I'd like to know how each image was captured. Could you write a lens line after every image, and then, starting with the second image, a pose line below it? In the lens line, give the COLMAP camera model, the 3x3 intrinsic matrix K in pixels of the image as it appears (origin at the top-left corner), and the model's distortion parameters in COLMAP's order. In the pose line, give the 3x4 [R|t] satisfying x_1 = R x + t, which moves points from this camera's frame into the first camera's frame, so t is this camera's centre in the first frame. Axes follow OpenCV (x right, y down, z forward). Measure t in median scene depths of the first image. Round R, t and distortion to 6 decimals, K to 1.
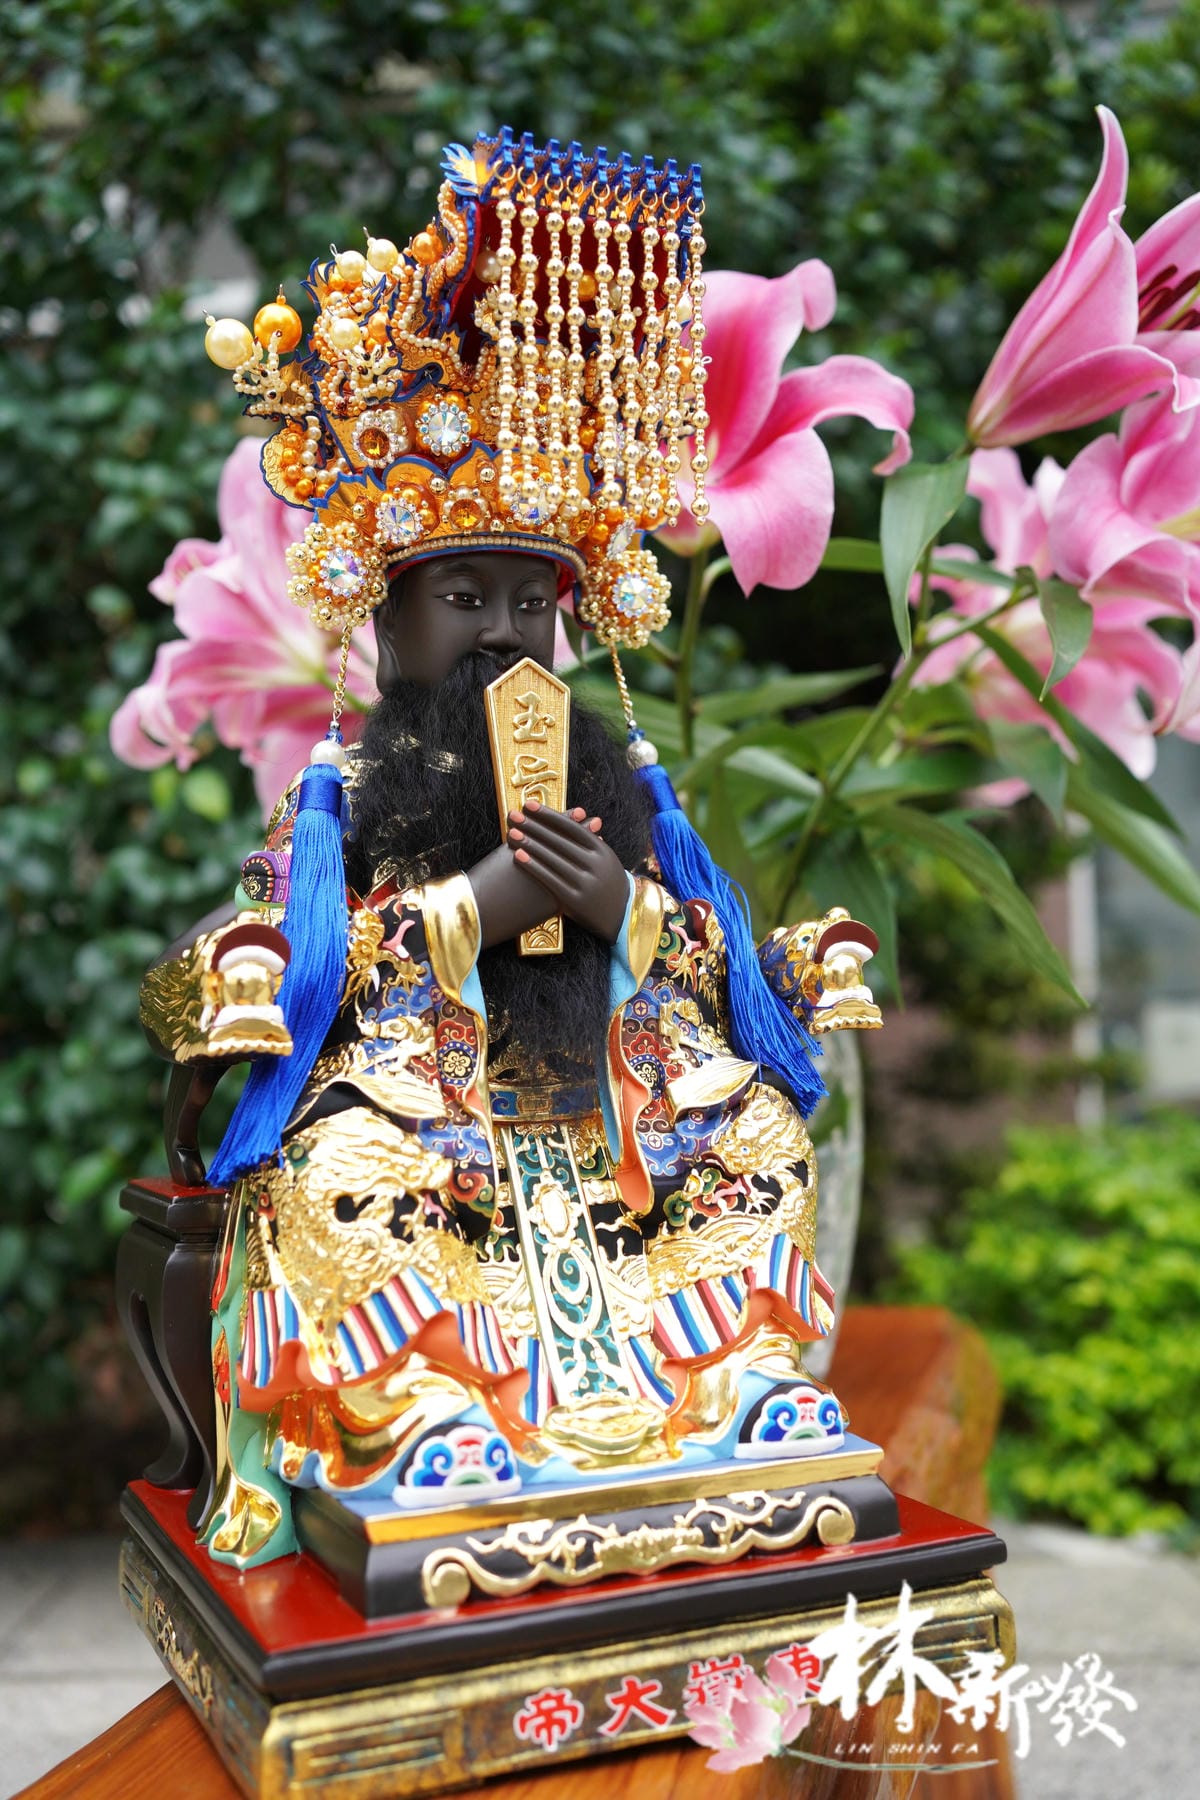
lens RADIAL K [[1788.4, 0, 587.8], [0, 1788.4, 870.6], [0, 0, 1]] dist [0.029843, 0.000000]
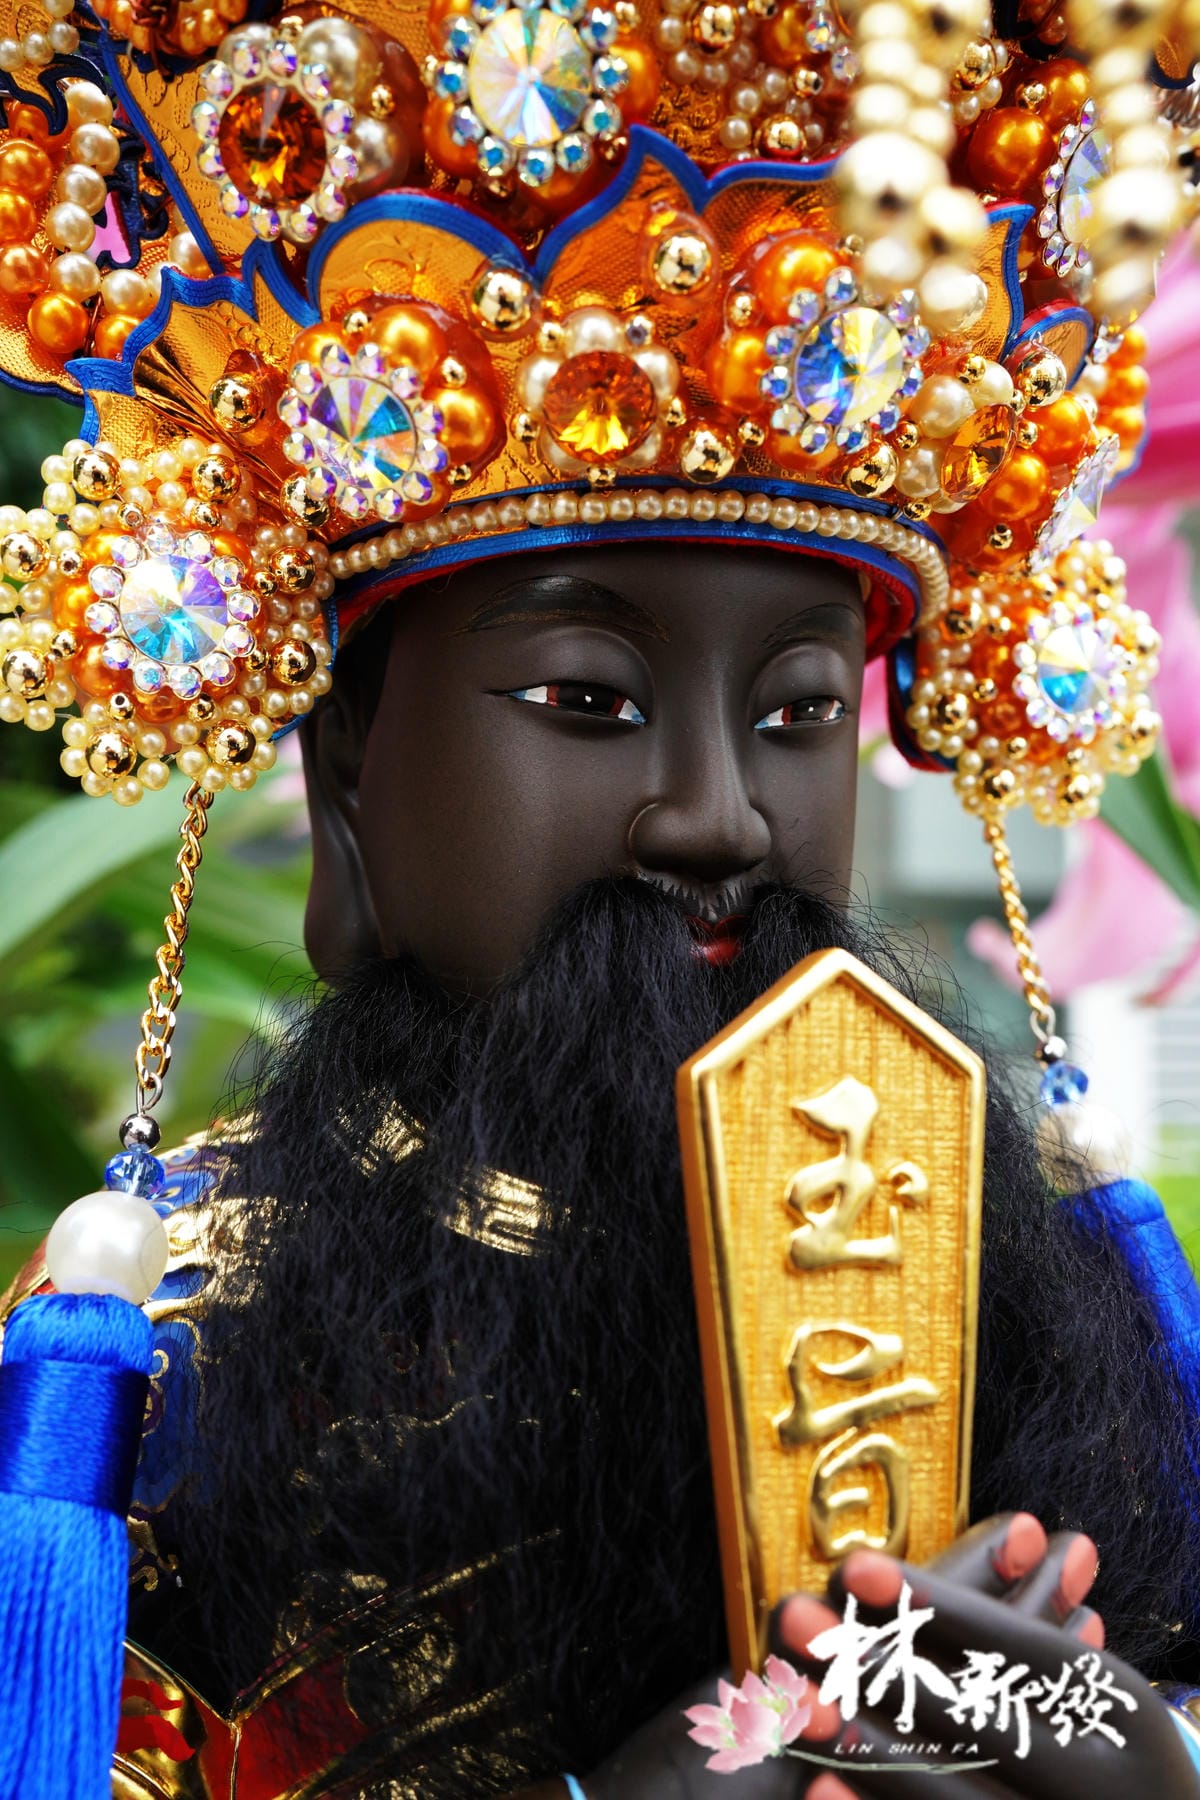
lens RADIAL K [[1788.4, 0, 582.1], [0, 1788.4, 882.7], [0, 0, 1]] dist [0.029843, 0.000000]
pose [[0.999335, 0.014174, -0.033596, -0.063331], [-0.013706, 0.999806, 0.014139, -0.135502], [0.033789, -0.013669, 0.999335, 0.755571]]
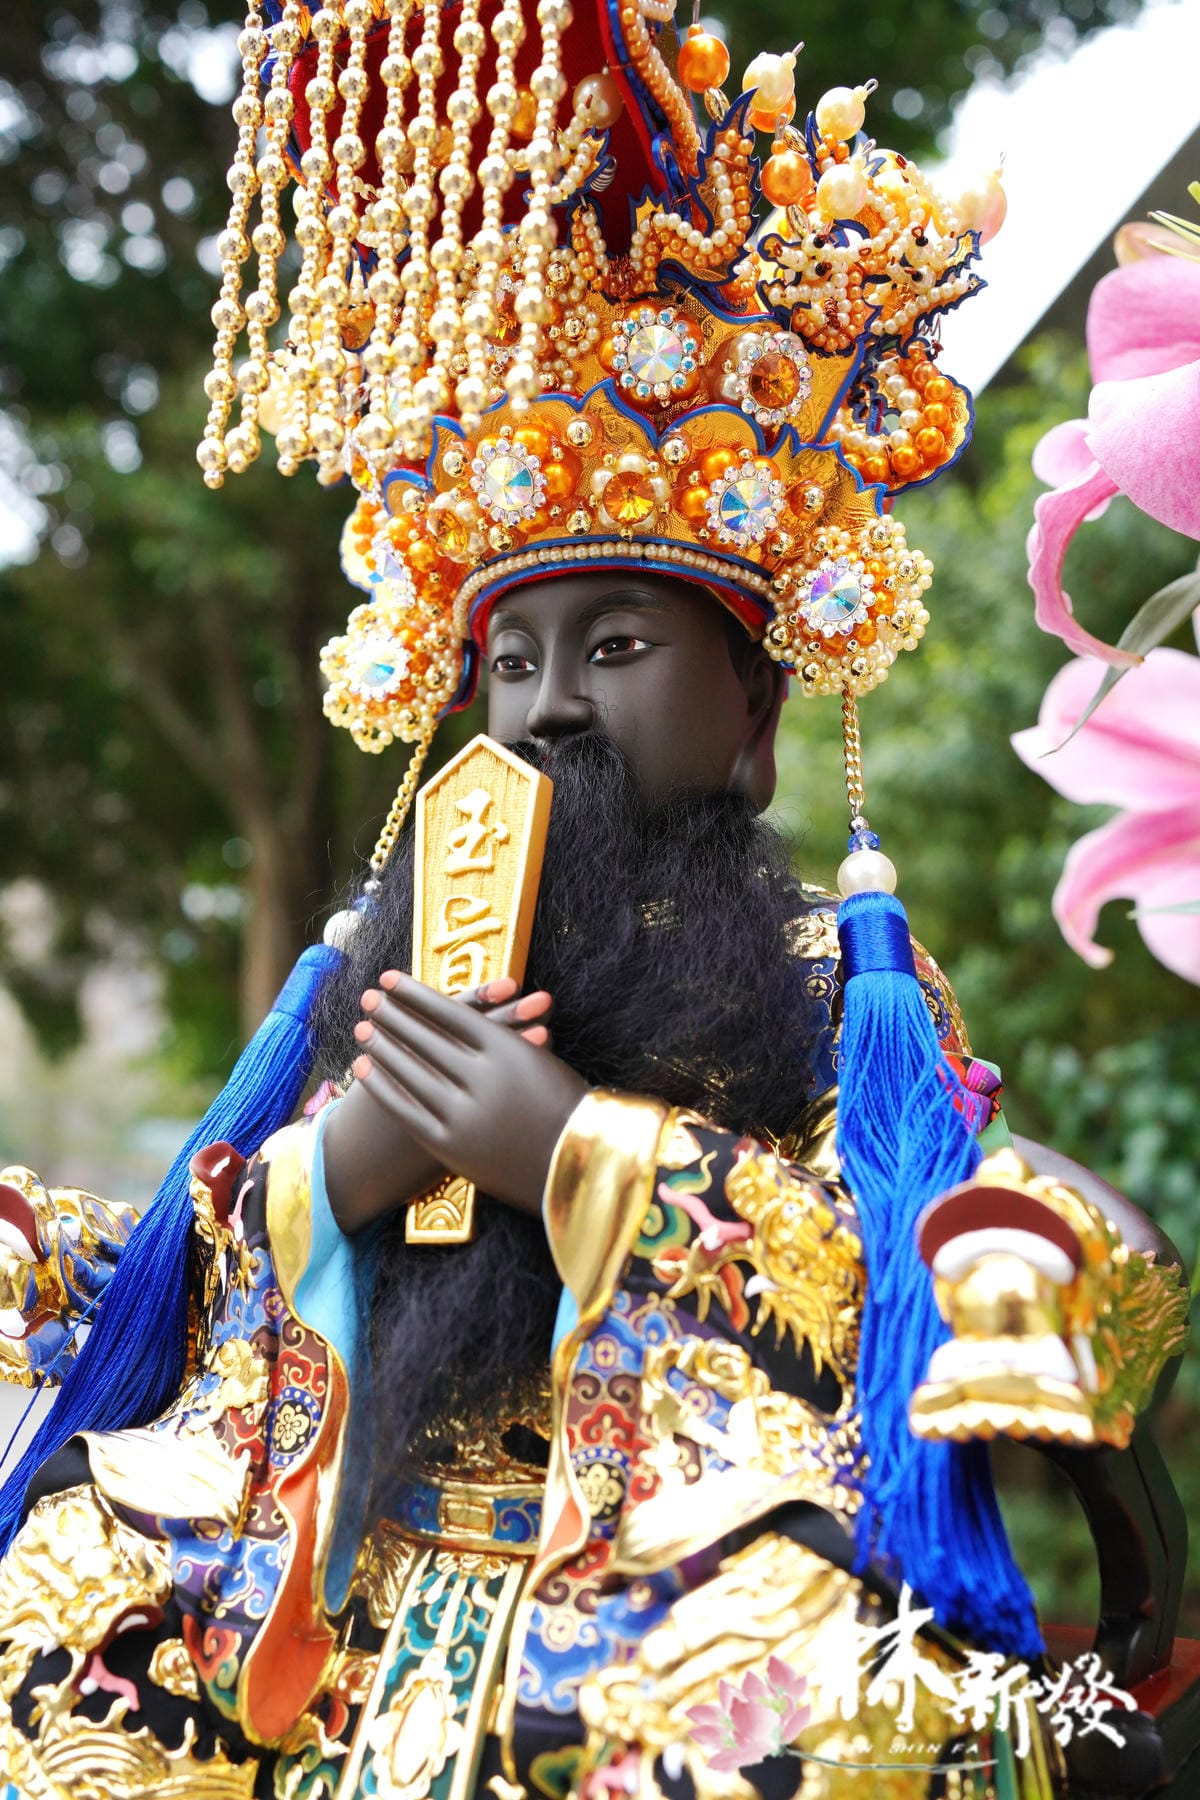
lens RADIAL K [[1788.4, 0, 594.9], [0, 1788.4, 900.0], [0, 0, 1]] dist [0.029843, 0.000000]
pose [[0.632640, -0.117857, -0.765425, 0.455689], [0.017359, 0.990262, -0.138128, 0.019107], [0.774251, 0.074098, 0.628526, 0.682440]]
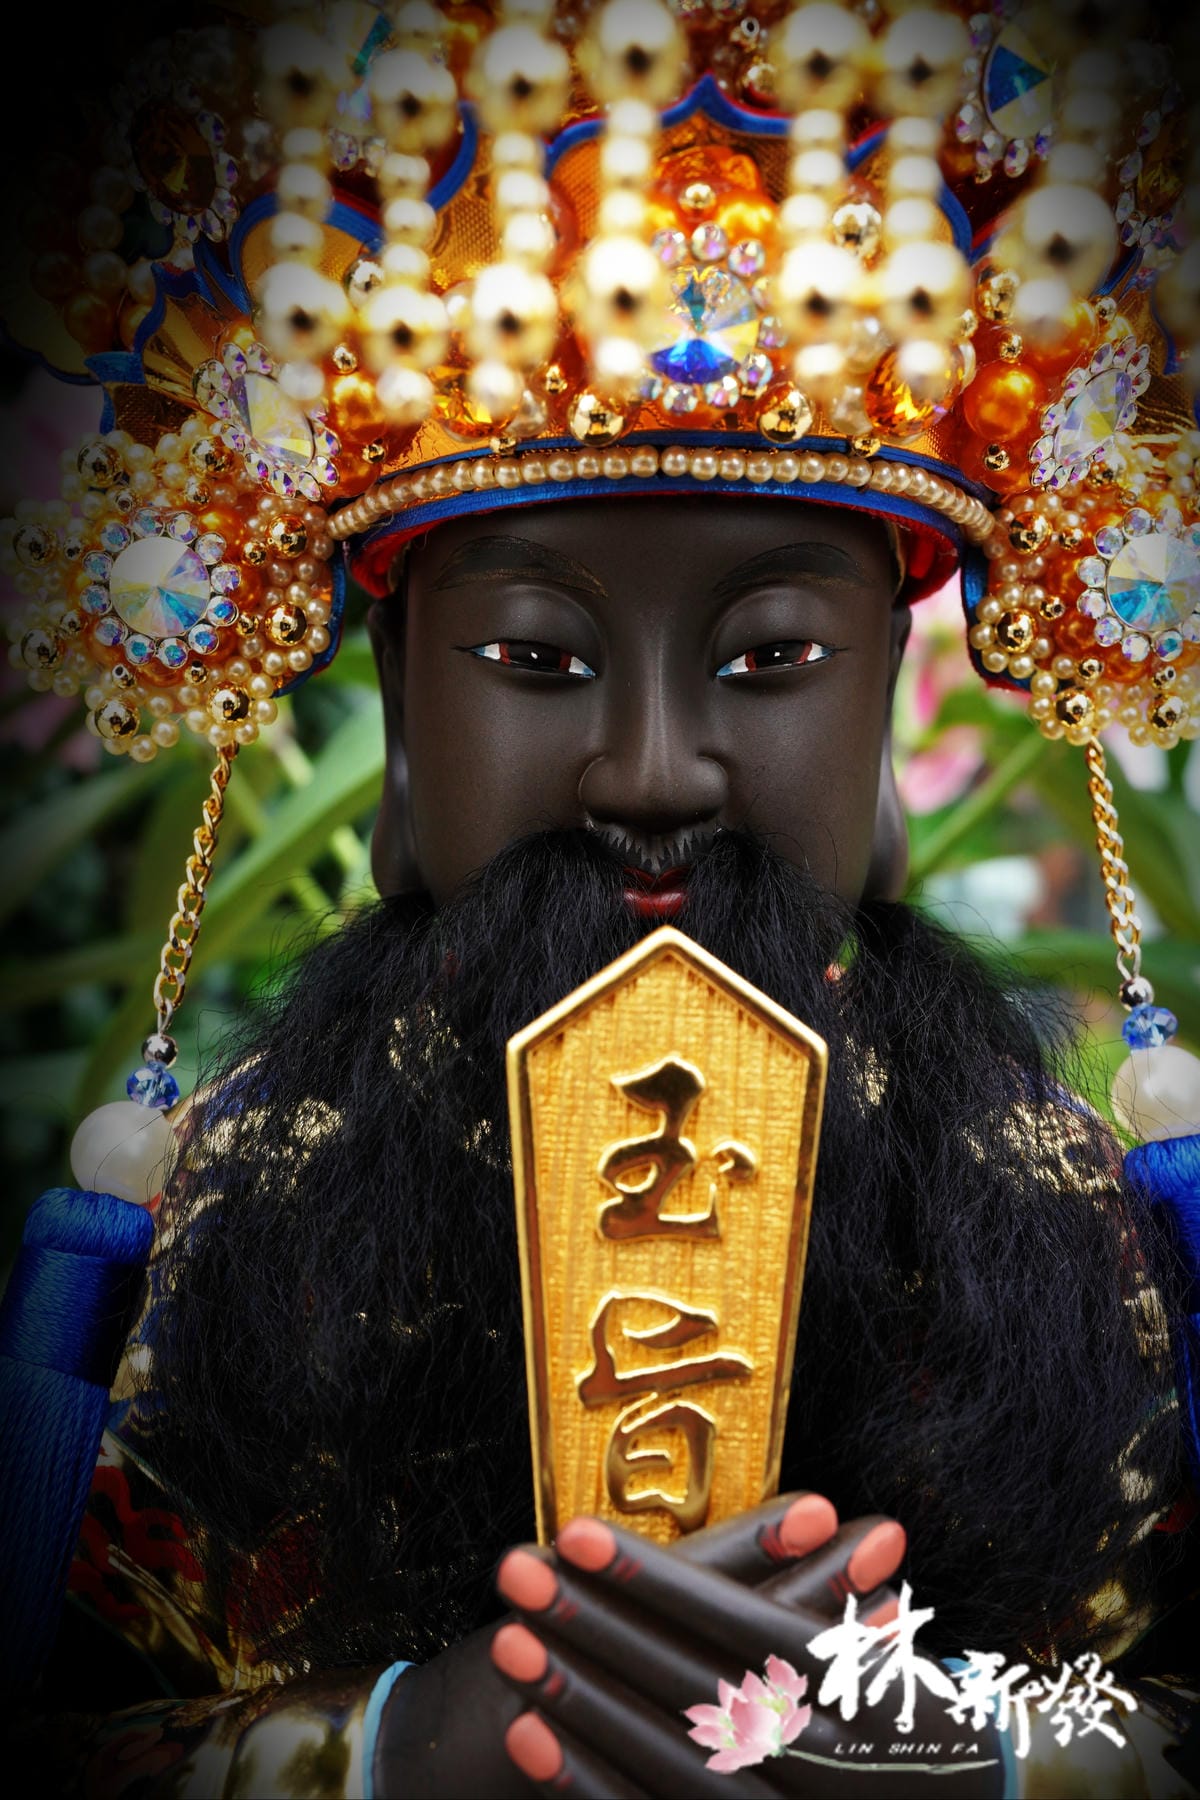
lens RADIAL K [[1788.4, 0, 583.1], [0, 1788.4, 867.3], [0, 0, 1]] dist [0.029843, 0.000000]
pose [[0.924915, 0.041095, -0.377946, 0.060866], [0.005927, 0.992461, 0.122418, -0.165631], [0.380127, -0.115466, 0.917699, 0.774468]]
